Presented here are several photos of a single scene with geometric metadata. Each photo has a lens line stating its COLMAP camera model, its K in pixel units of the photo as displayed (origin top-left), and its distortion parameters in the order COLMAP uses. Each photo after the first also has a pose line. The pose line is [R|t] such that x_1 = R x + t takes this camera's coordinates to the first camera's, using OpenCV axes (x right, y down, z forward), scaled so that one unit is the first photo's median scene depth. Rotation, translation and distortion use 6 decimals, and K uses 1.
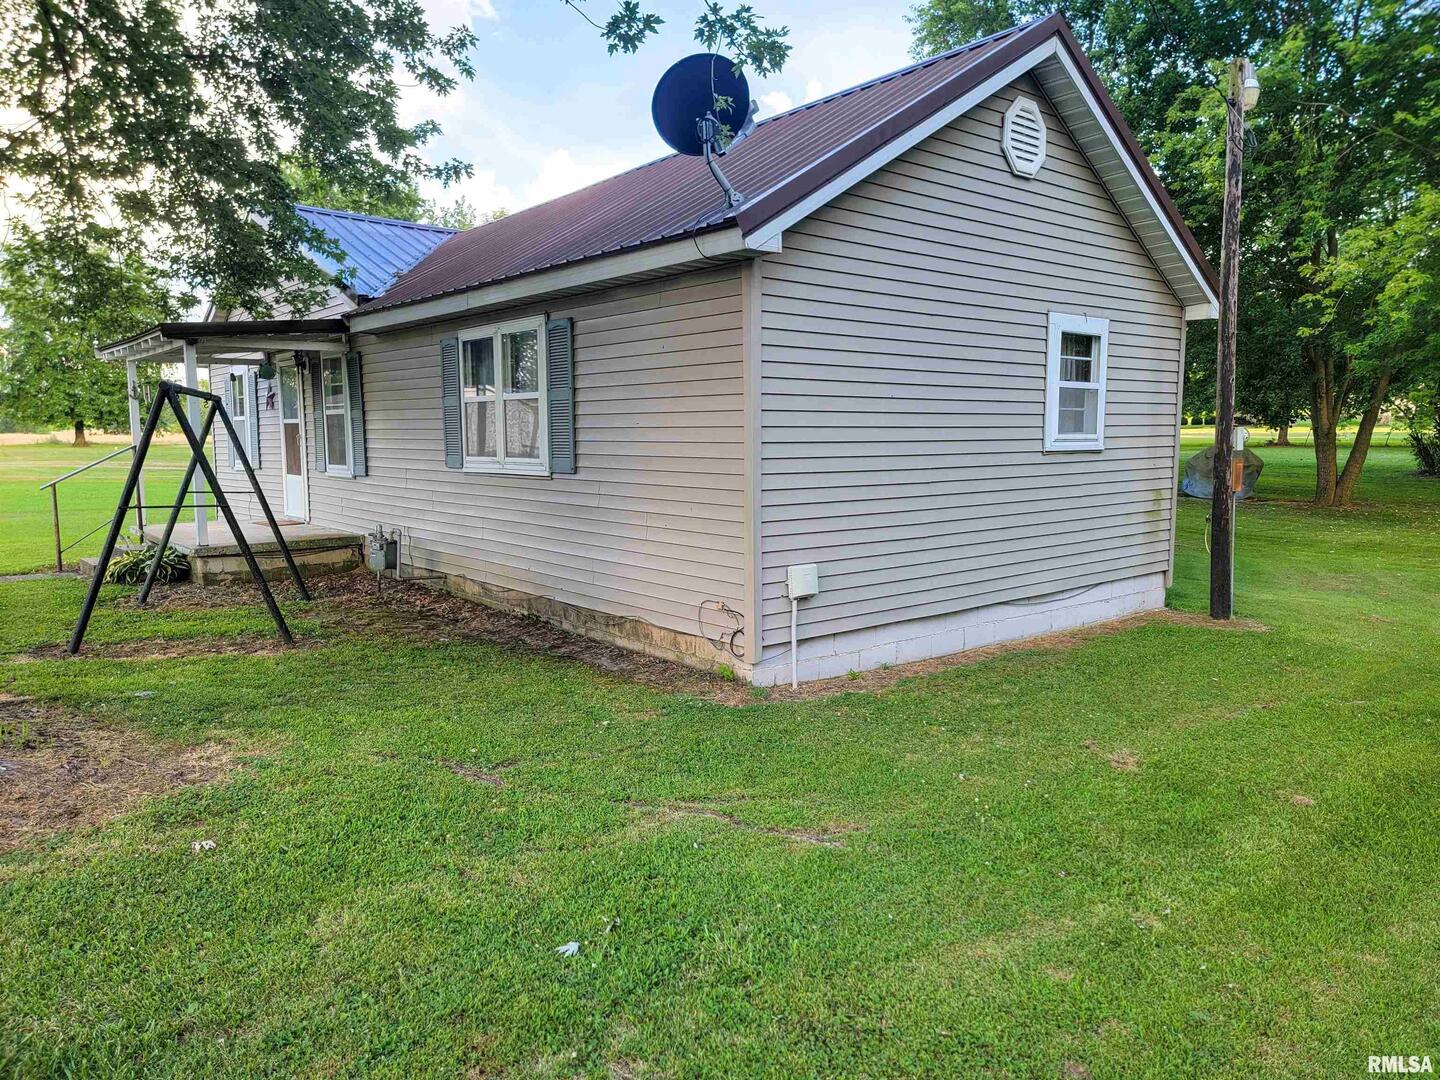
lens RADIAL K [[1009.9, 0, 724.8], [0, 1009.9, 543.5], [0, 0, 1]] dist [-0.001009, -0.003694]
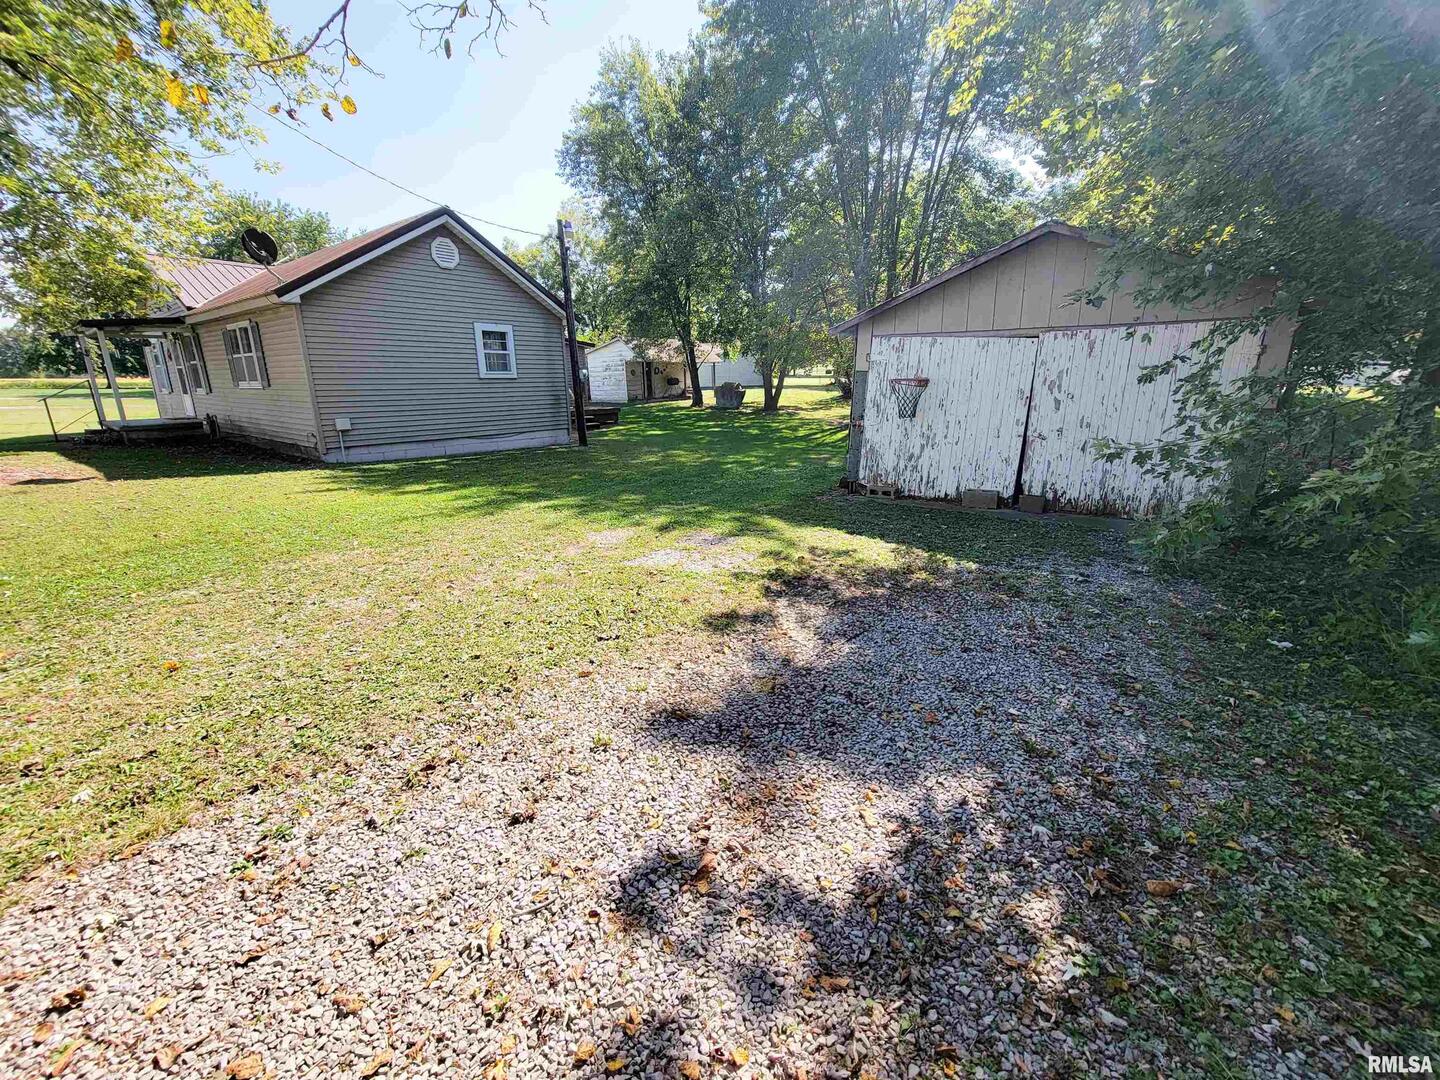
lens RADIAL K [[585.8, 0, 717.0], [0, 585.8, 538.6], [0, 0, 1]] dist [-0.004384, 0.000727]
pose [[0.980314, -0.053204, 0.190143, 0.611946], [0.021856, 0.986333, 0.163307, 0.083778], [-0.196233, -0.155937, 0.968079, -0.651943]]
